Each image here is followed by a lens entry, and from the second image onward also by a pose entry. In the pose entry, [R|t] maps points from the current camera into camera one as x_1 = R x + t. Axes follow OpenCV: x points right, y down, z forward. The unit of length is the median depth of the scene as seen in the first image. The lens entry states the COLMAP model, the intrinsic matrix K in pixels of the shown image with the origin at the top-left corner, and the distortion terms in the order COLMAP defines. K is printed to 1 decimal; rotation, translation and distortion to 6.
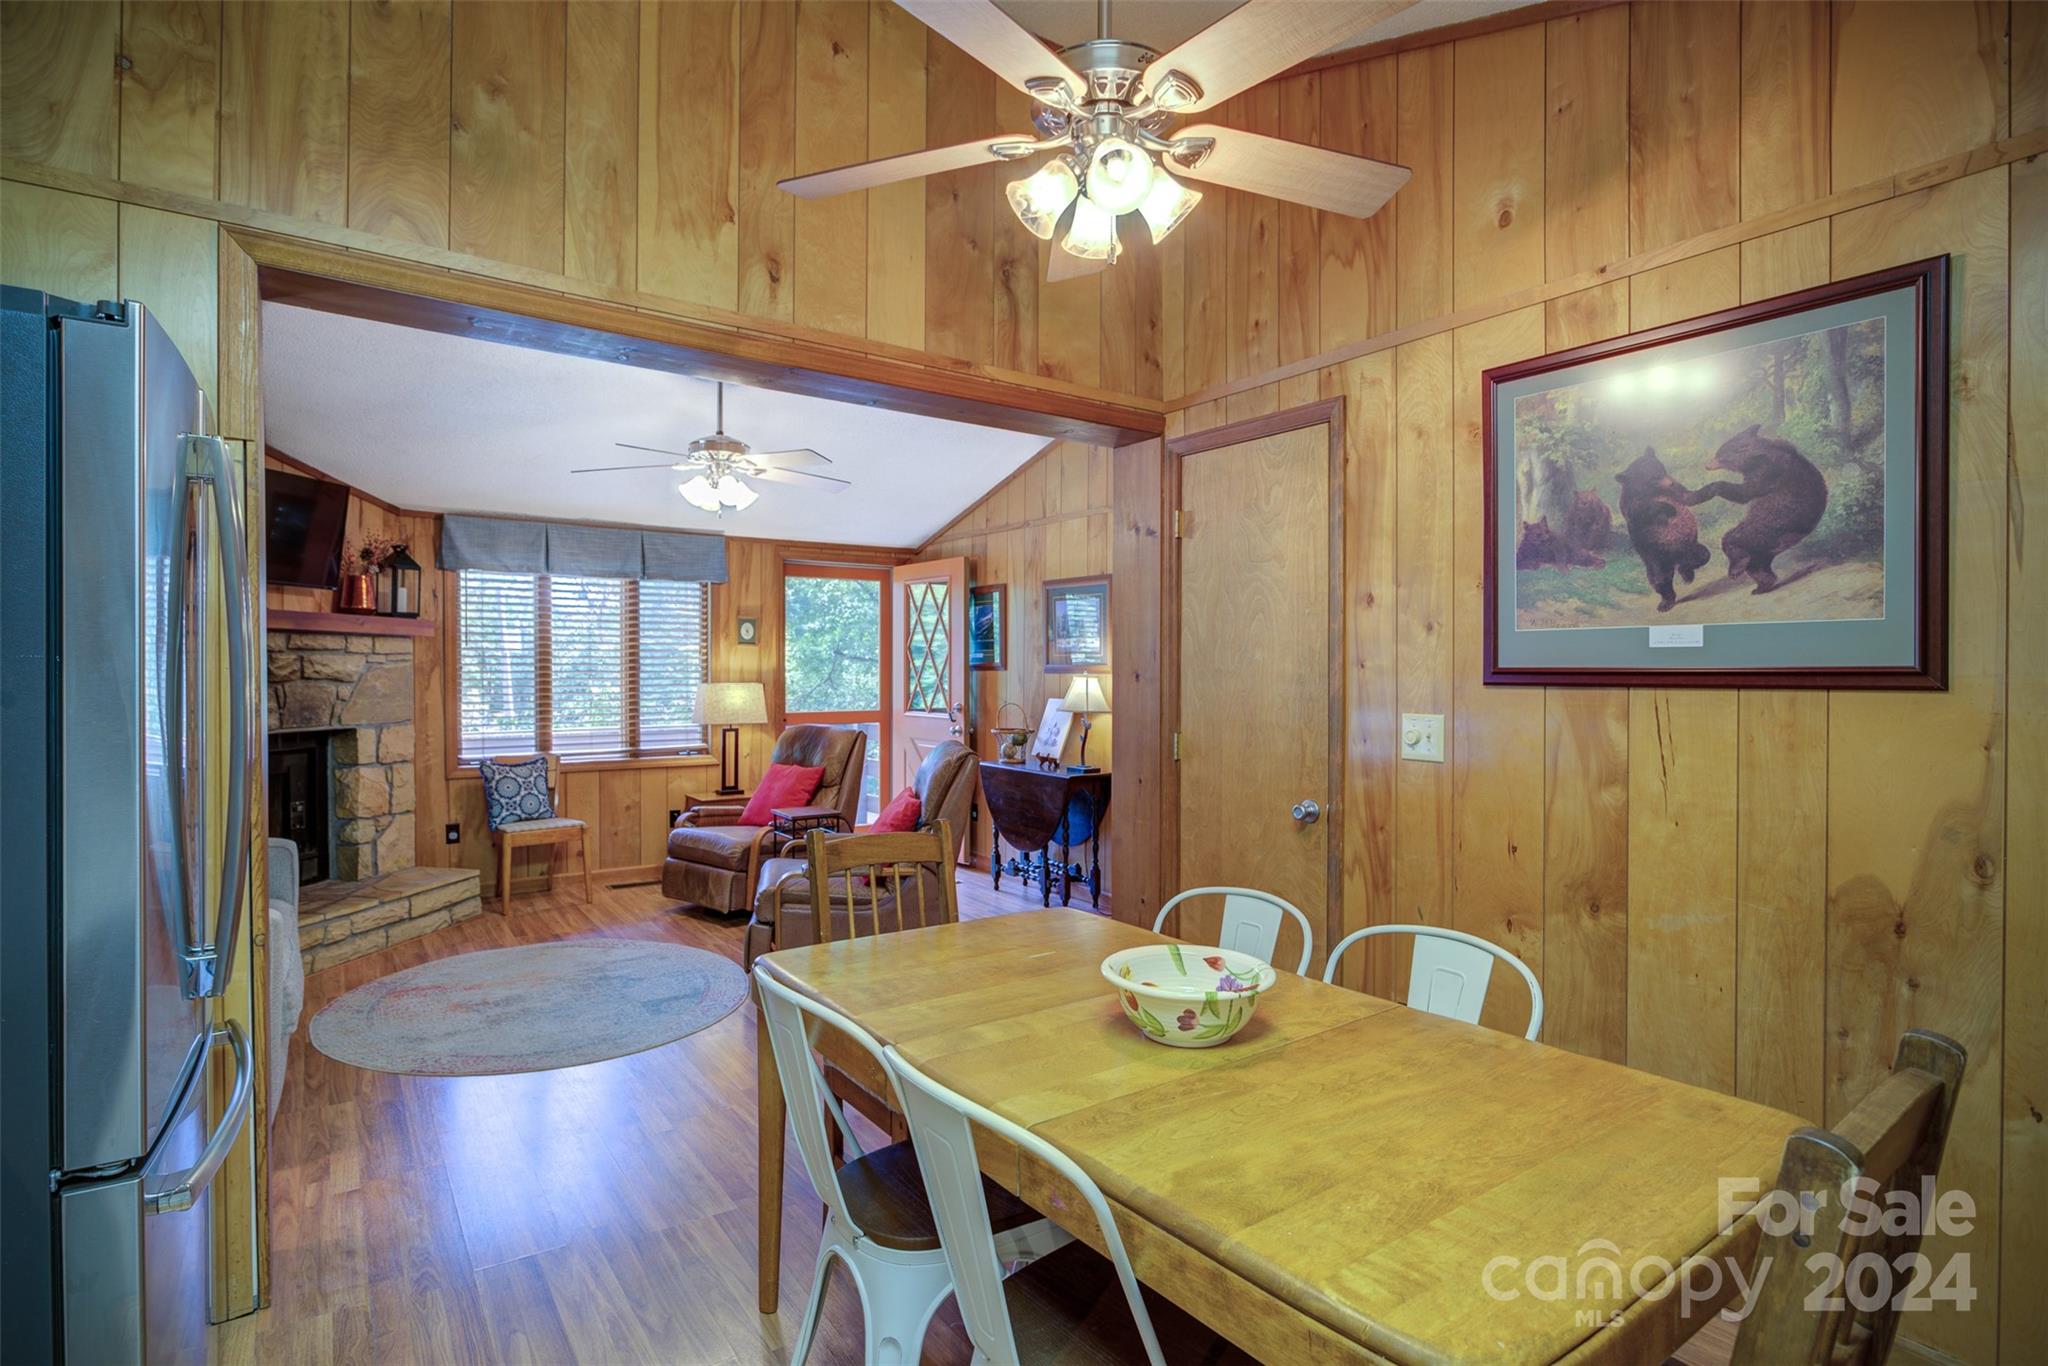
lens RADIAL K [[1041.0, 0, 1015.1], [0, 1041.0, 680.5], [0, 0, 1]] dist [-0.021771, 0.012436]
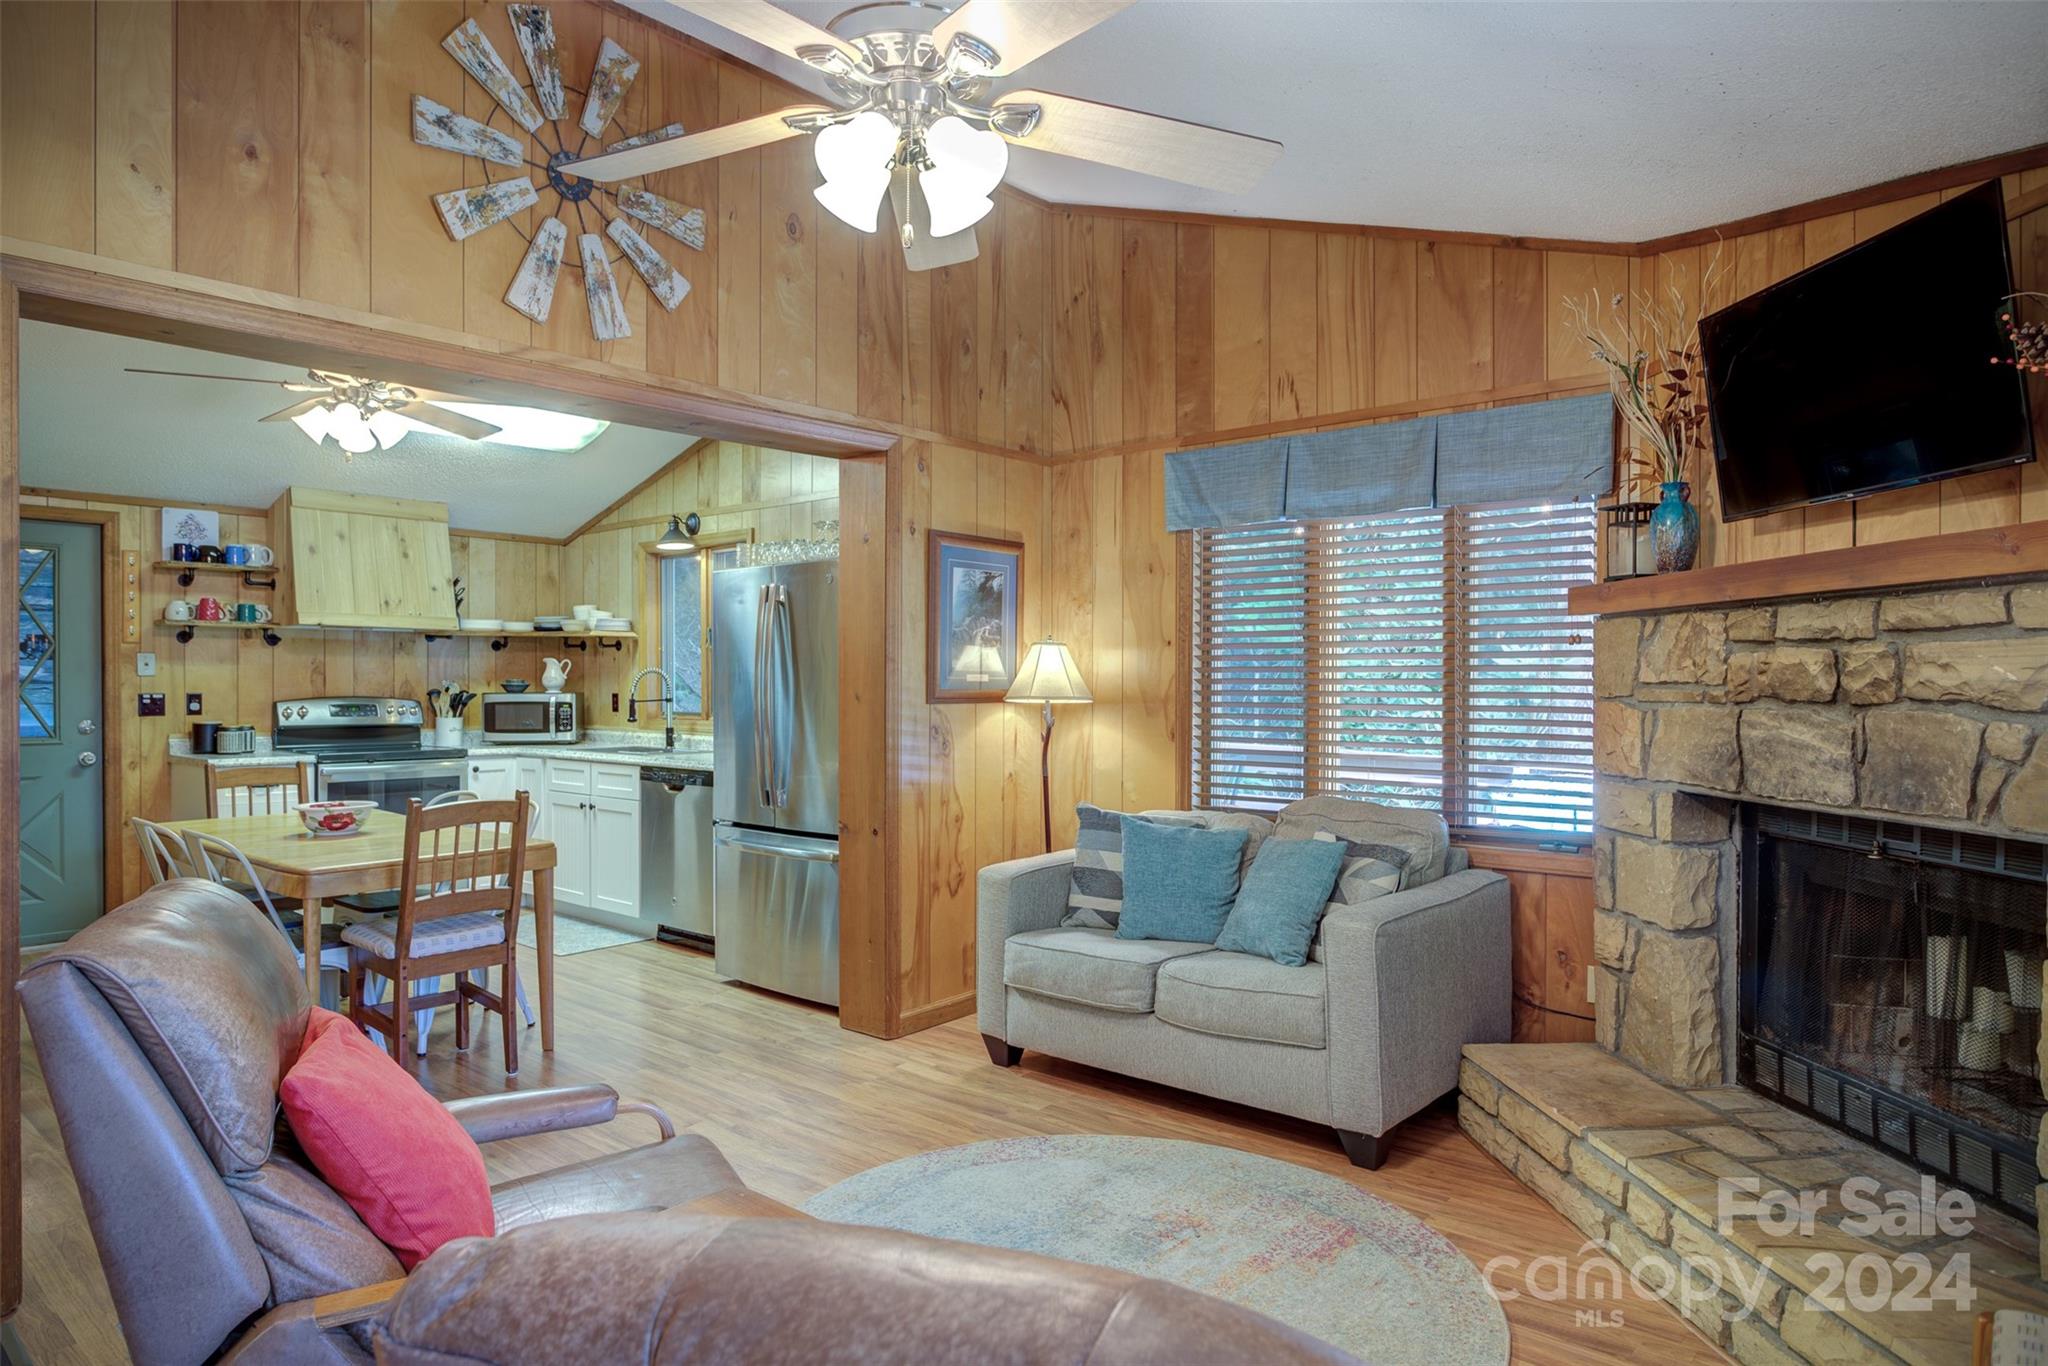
lens RADIAL K [[1211.9, 0, 1029.5], [0, 1211.9, 693.5], [0, 0, 1]] dist [-0.002375, -0.001170]
pose [[-0.964366, -0.003612, -0.264546, -0.187250], [-0.008559, 0.999809, 0.017553, -0.008747], [0.264432, 0.019192, -0.964213, 1.237362]]
